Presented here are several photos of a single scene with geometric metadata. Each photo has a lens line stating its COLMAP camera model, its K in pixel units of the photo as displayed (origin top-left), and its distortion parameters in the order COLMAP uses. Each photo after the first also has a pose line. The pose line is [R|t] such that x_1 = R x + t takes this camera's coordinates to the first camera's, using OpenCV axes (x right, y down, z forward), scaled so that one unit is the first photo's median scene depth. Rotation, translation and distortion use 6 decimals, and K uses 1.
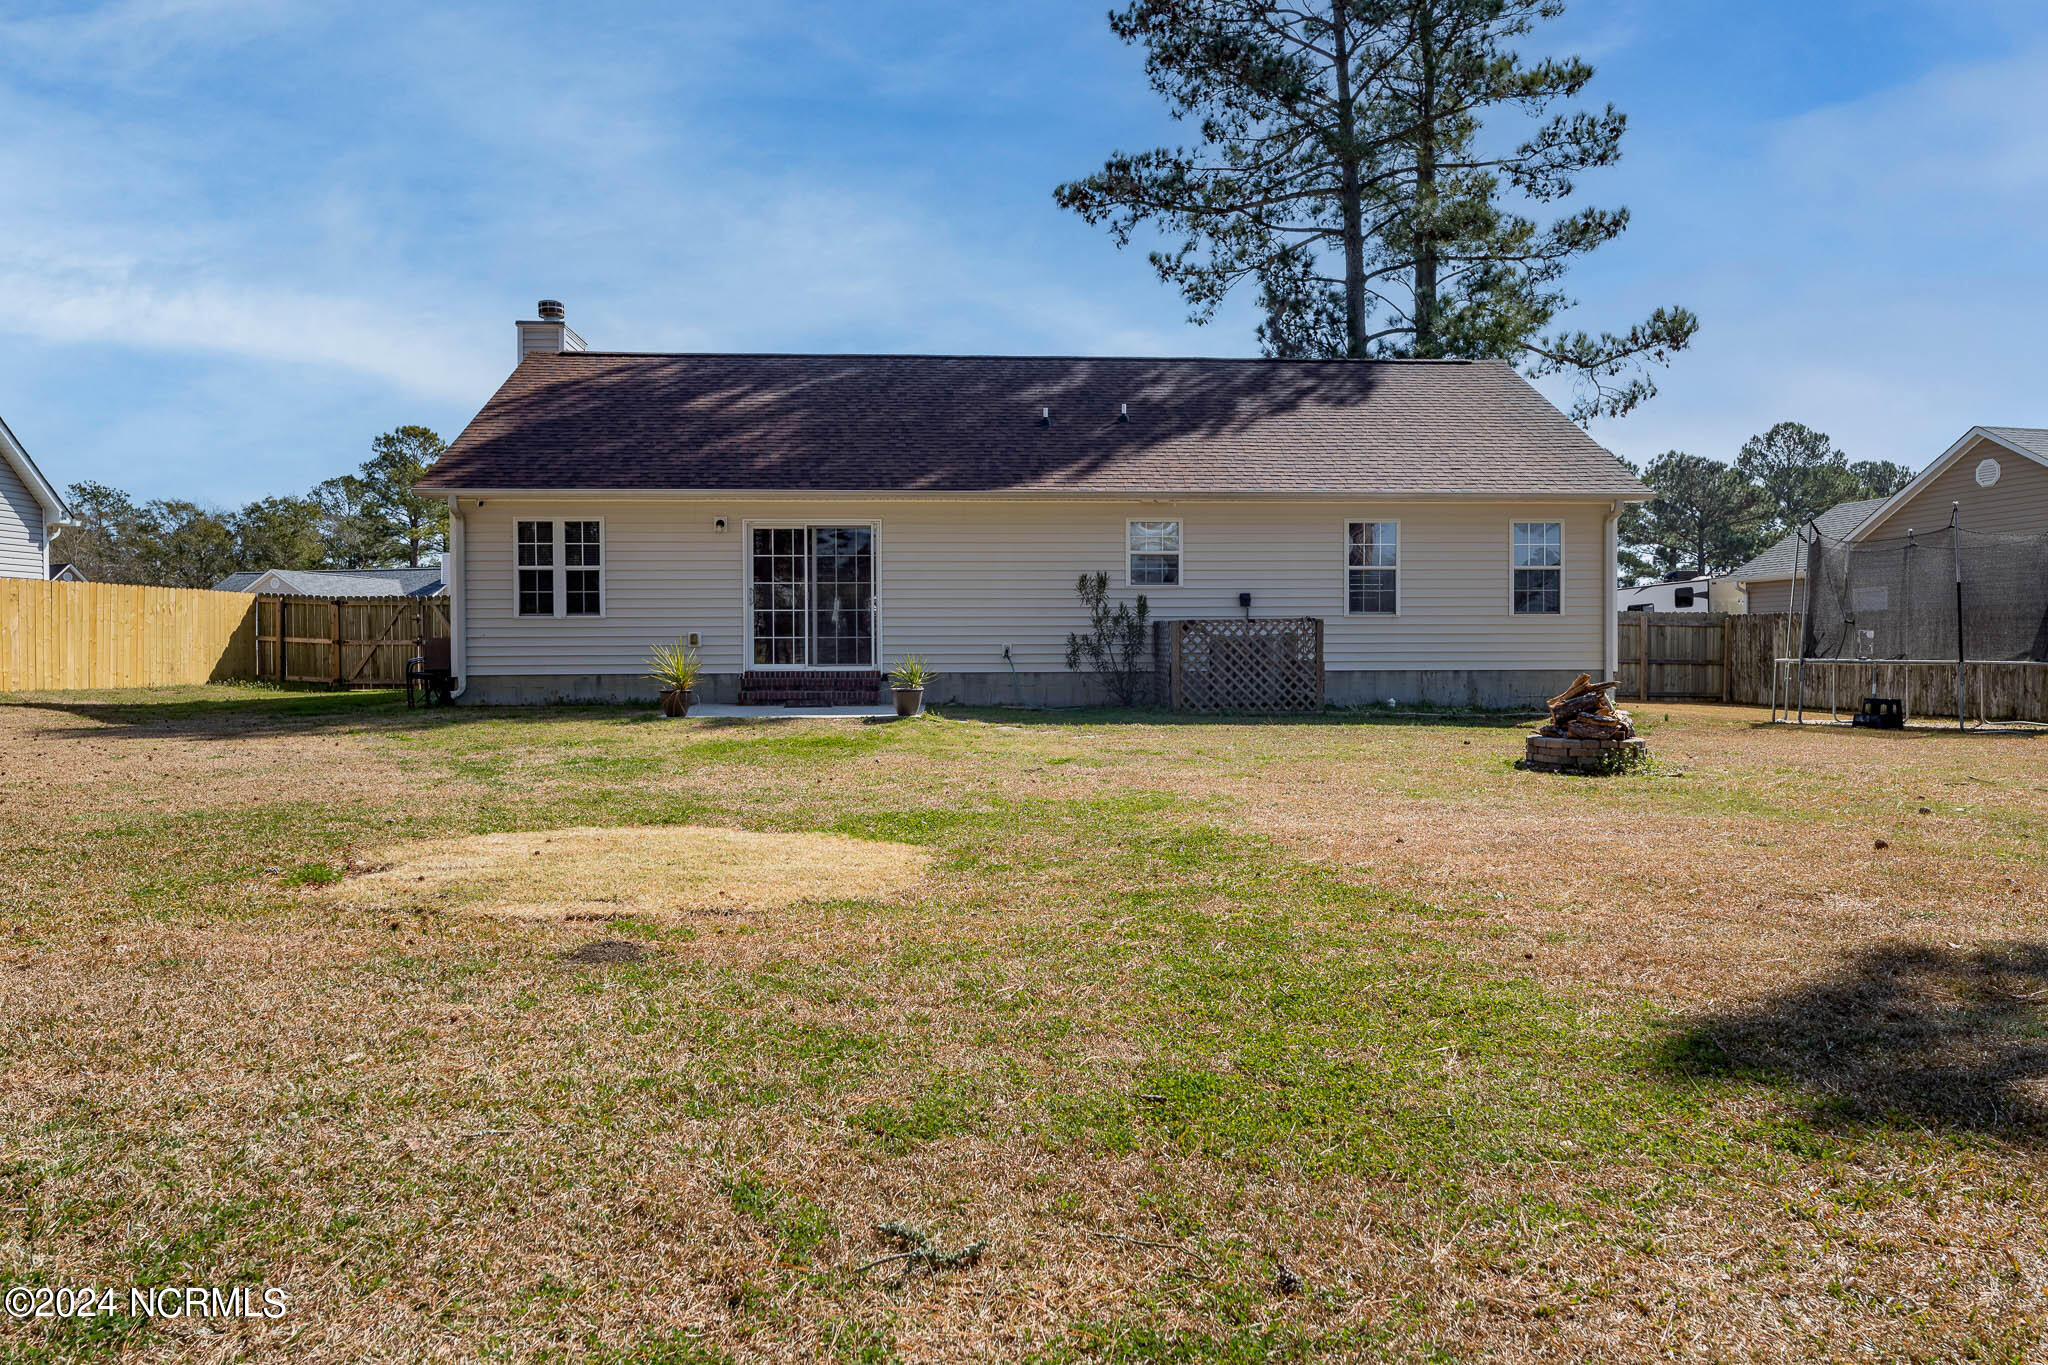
lens RADIAL K [[1428.7, 0, 1023.6], [0, 1428.7, 673.4], [0, 0, 1]] dist [0.010561, 0.001584]
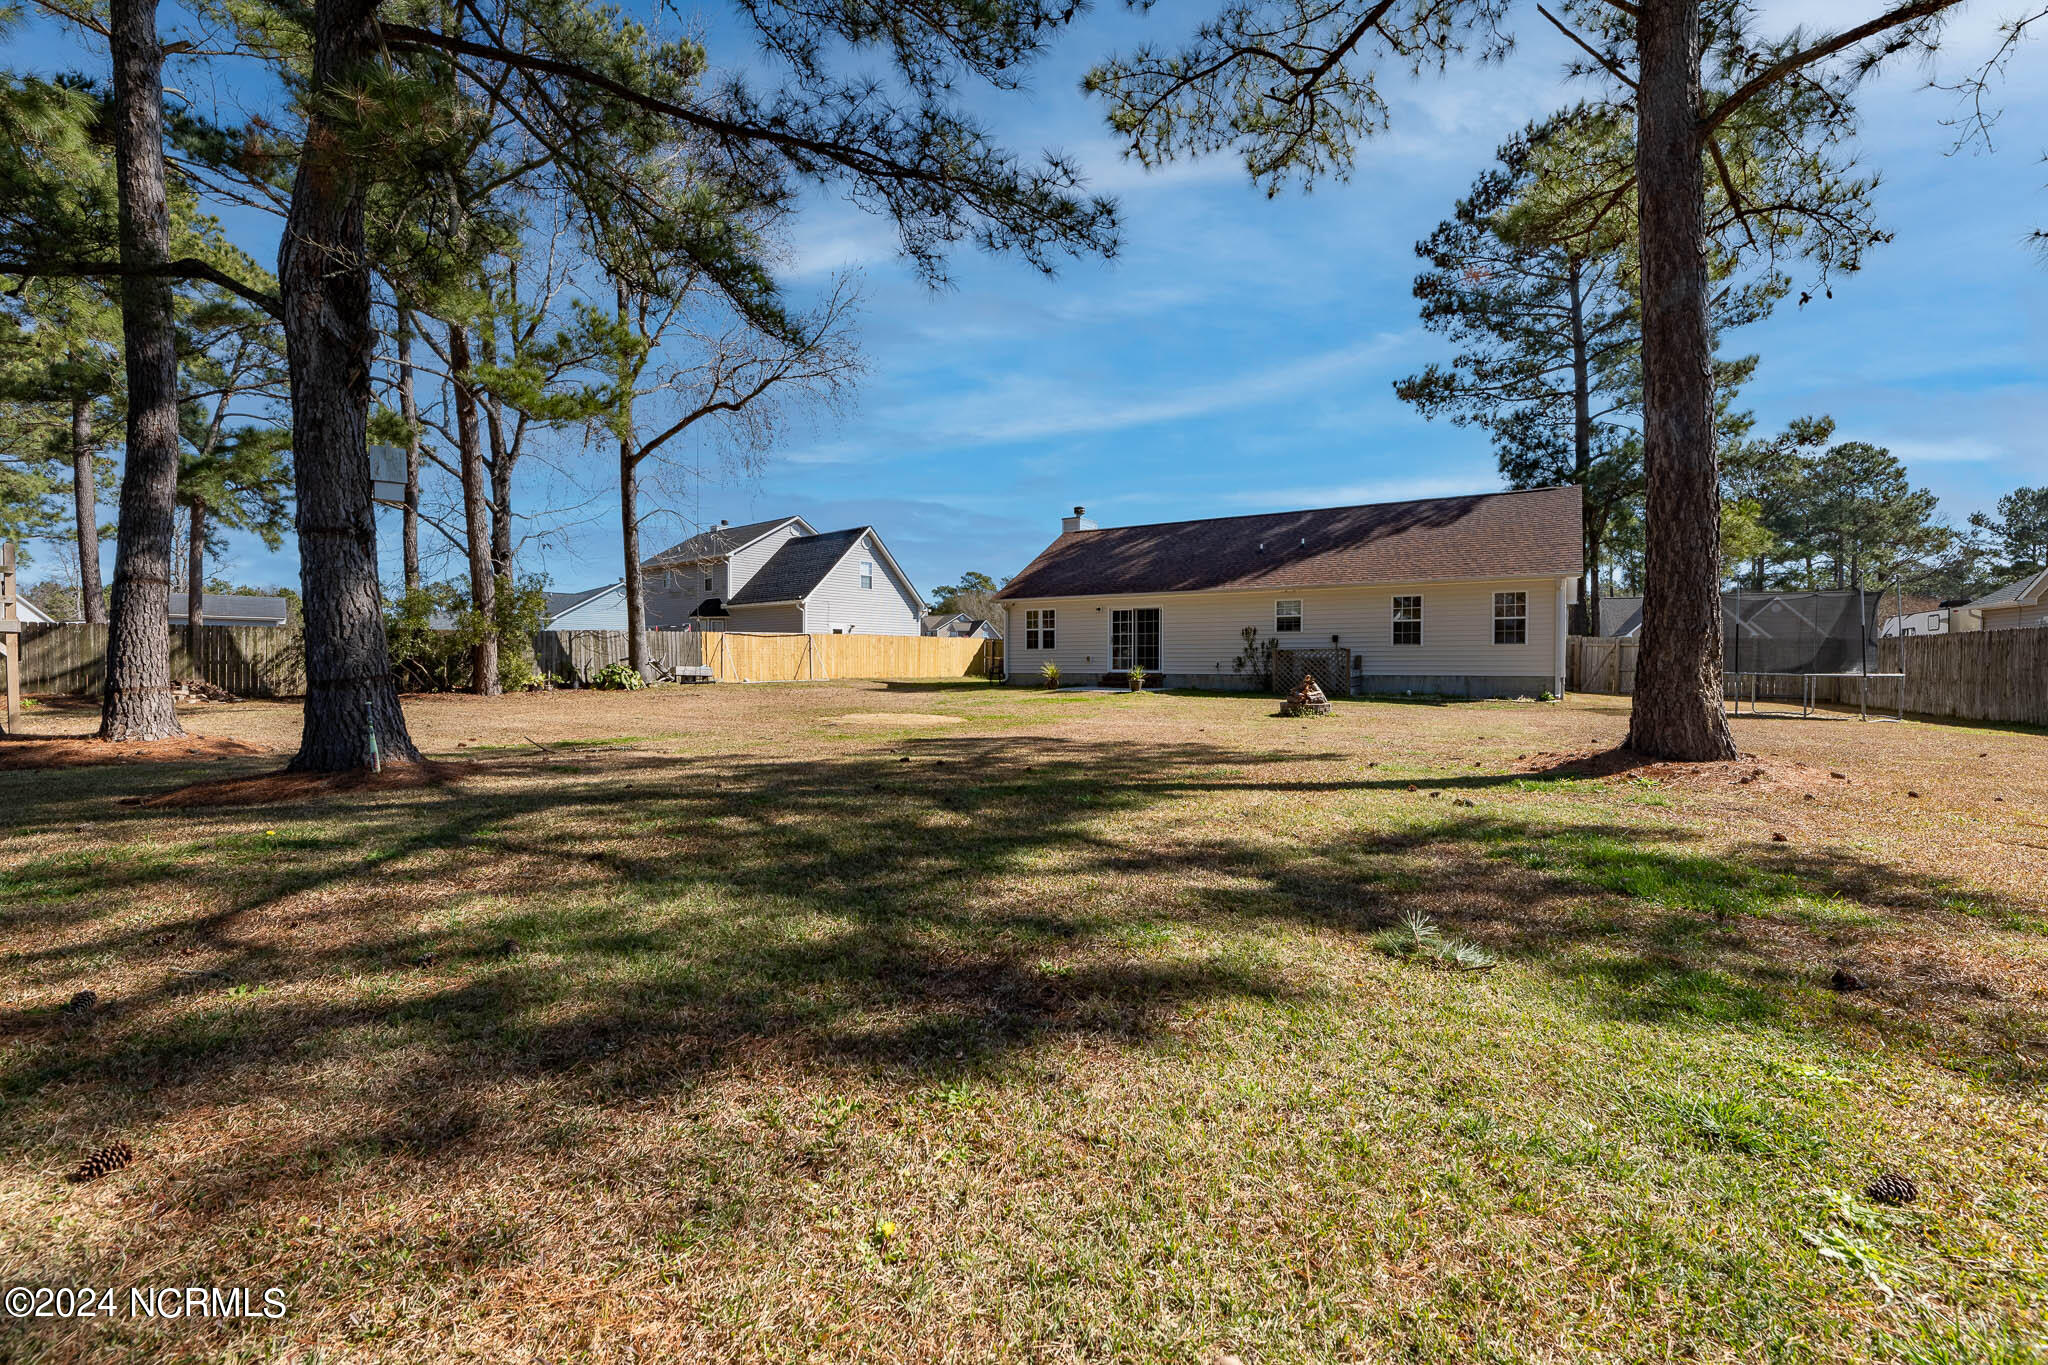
lens RADIAL K [[887.4, 0, 1024.7], [0, 887.4, 681.8], [0, 0, 1]] dist [-0.001820, -0.000172]
pose [[0.831168, 0.012317, -0.555886, 0.487141], [-0.008348, 0.999918, 0.009673, 0.000600], [0.555959, -0.003400, 0.831202, -0.263483]]
